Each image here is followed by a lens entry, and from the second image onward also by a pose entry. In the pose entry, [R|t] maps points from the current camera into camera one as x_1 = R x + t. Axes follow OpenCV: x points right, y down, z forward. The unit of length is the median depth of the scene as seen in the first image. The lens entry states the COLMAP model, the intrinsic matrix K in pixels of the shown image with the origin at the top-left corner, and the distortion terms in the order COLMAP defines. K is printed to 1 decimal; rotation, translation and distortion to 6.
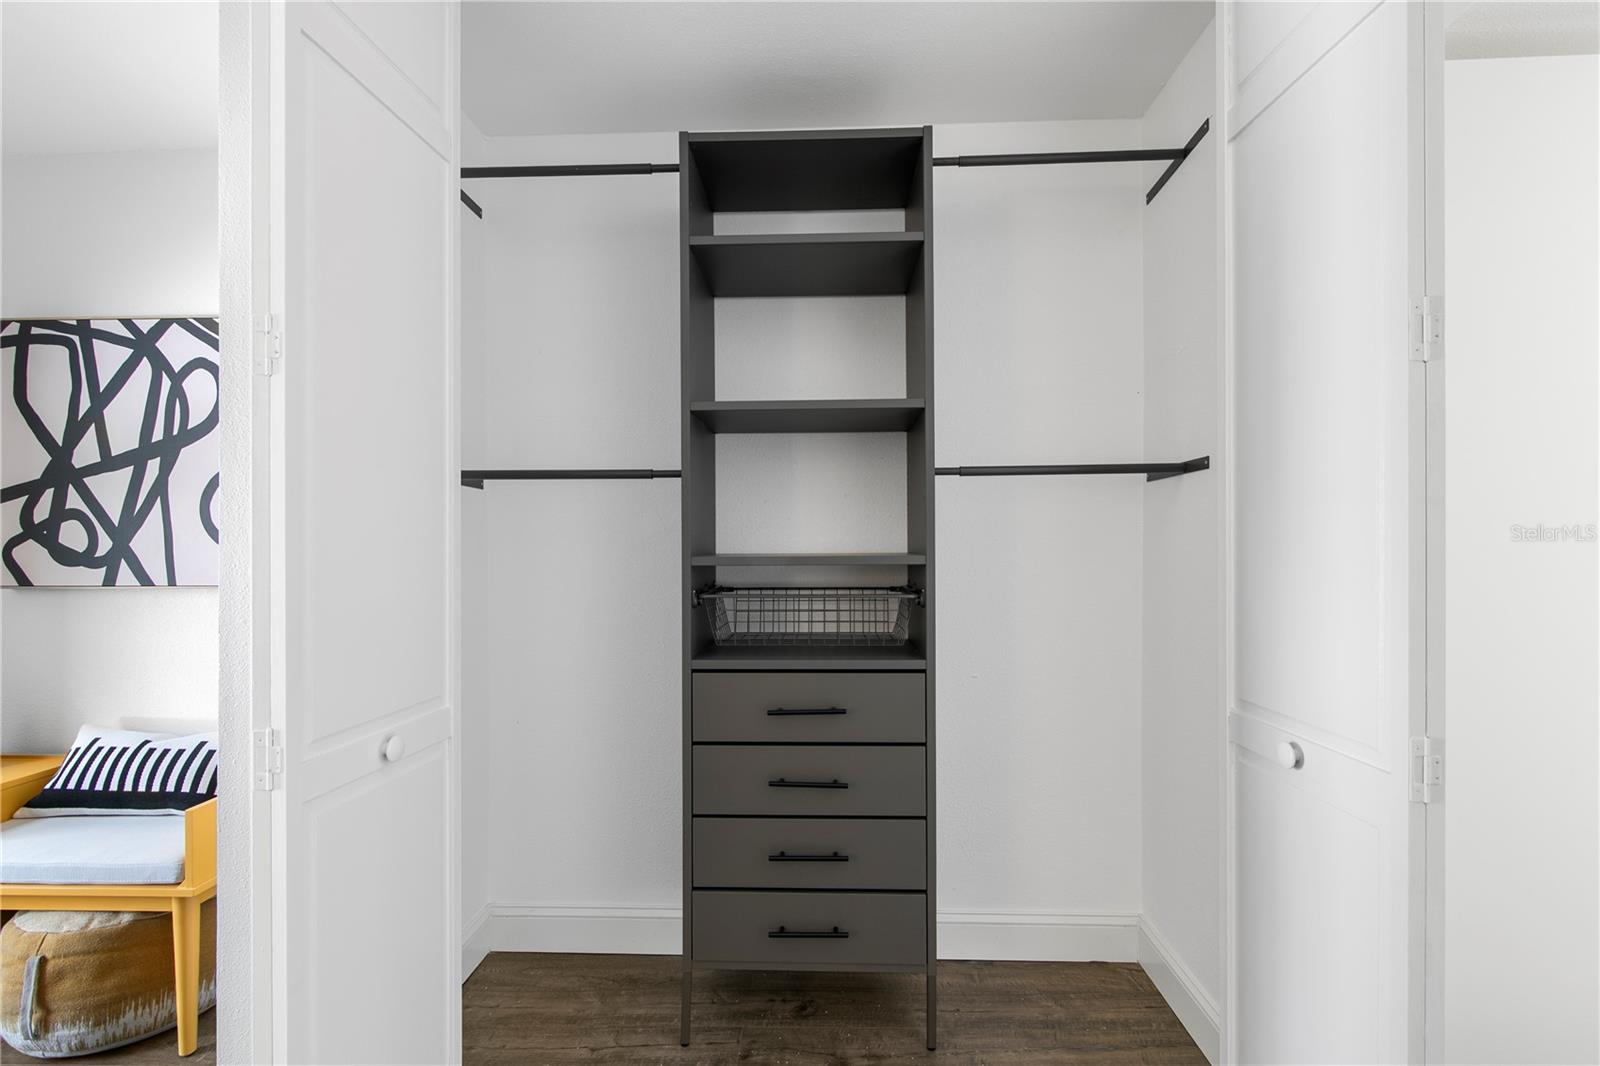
lens RADIAL K [[724.8, 0, 800.0], [0, 724.8, 533.0], [0, 0, 1]] dist [0.001034, 0.000044]
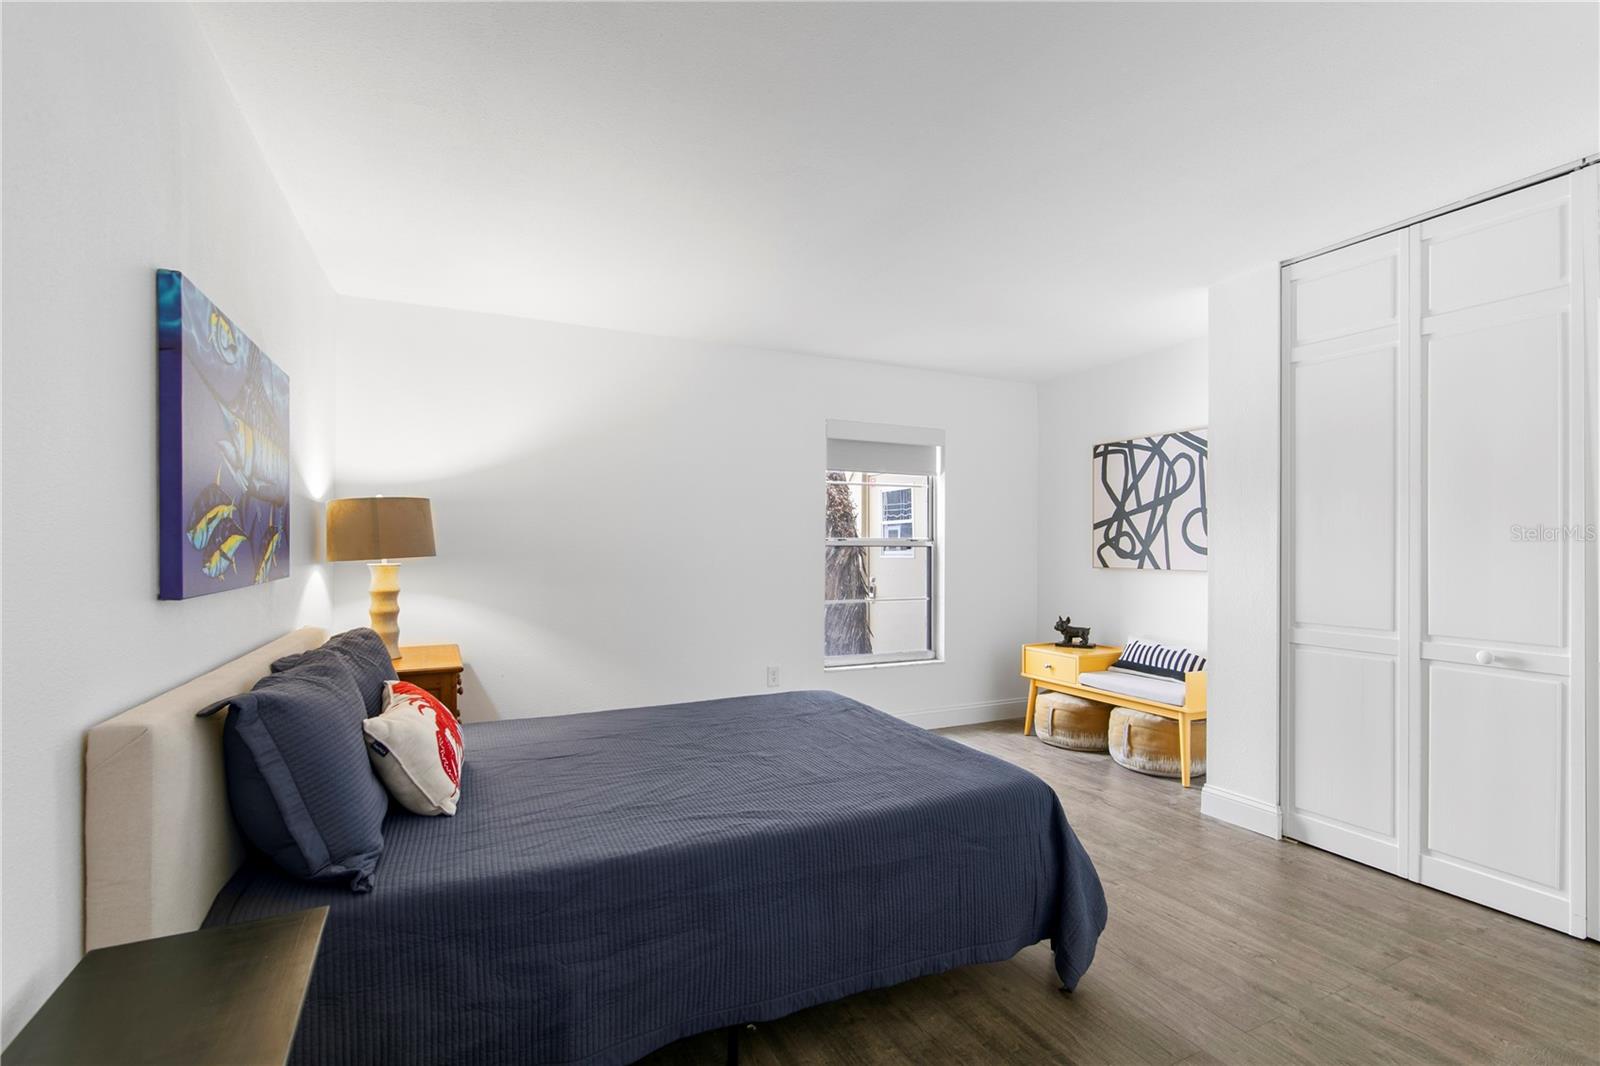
lens RADIAL K [[724.8, 0, 800.0], [0, 724.8, 533.0], [0, 0, 1]] dist [0.001034, 0.000044]
pose [[0.462029, -0.008952, -0.886820, 0.419064], [-0.010870, 0.999817, -0.015756, 0.015018], [0.886798, 0.016919, 0.461847, -0.798801]]
